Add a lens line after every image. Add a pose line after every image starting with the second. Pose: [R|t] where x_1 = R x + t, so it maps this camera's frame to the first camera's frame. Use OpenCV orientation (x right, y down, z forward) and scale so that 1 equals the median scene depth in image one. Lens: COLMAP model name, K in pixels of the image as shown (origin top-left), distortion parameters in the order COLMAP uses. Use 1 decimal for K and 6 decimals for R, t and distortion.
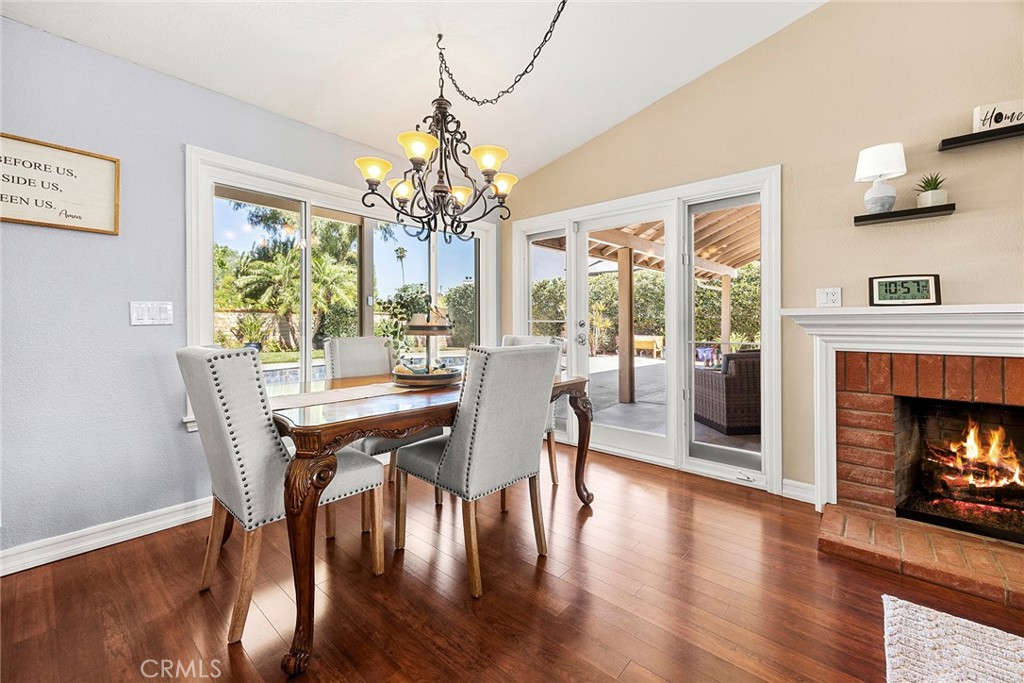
lens RADIAL K [[416.4, 0, 512.1], [0, 416.4, 321.4], [0, 0, 1]] dist [0.011670, -0.000403]
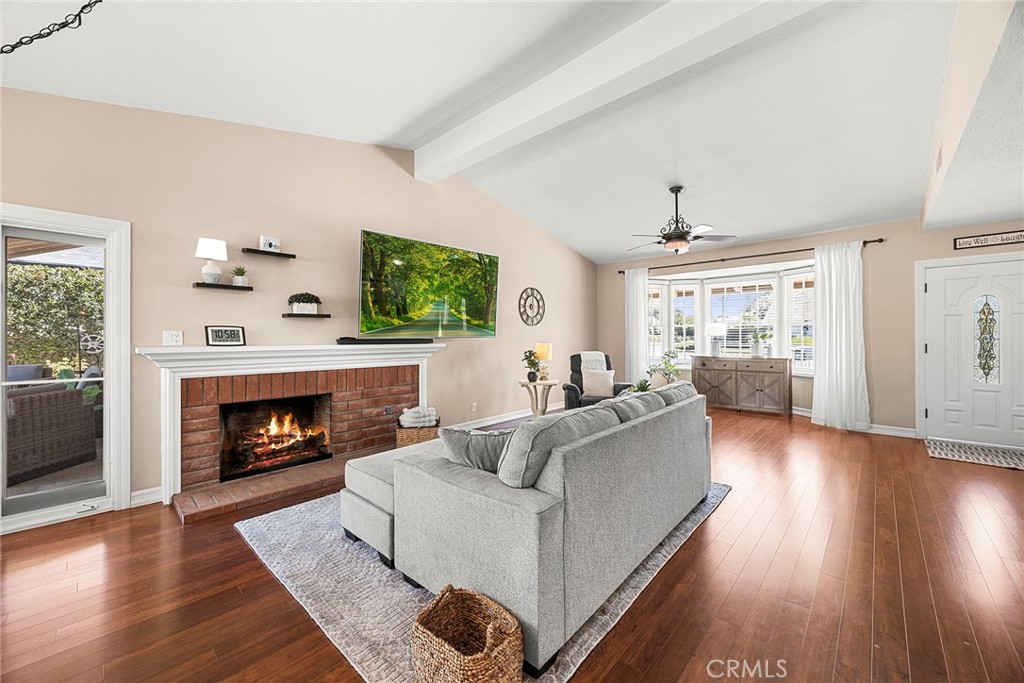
lens RADIAL K [[396.6, 0, 509.4], [0, 396.6, 336.7], [0, 0, 1]] dist [0.000867, -0.000080]
pose [[0.042064, 0.002475, 0.999112, -0.475440], [-0.000945, 0.999997, -0.002437, -0.064962], [-0.999114, -0.000842, 0.042066, -0.109243]]
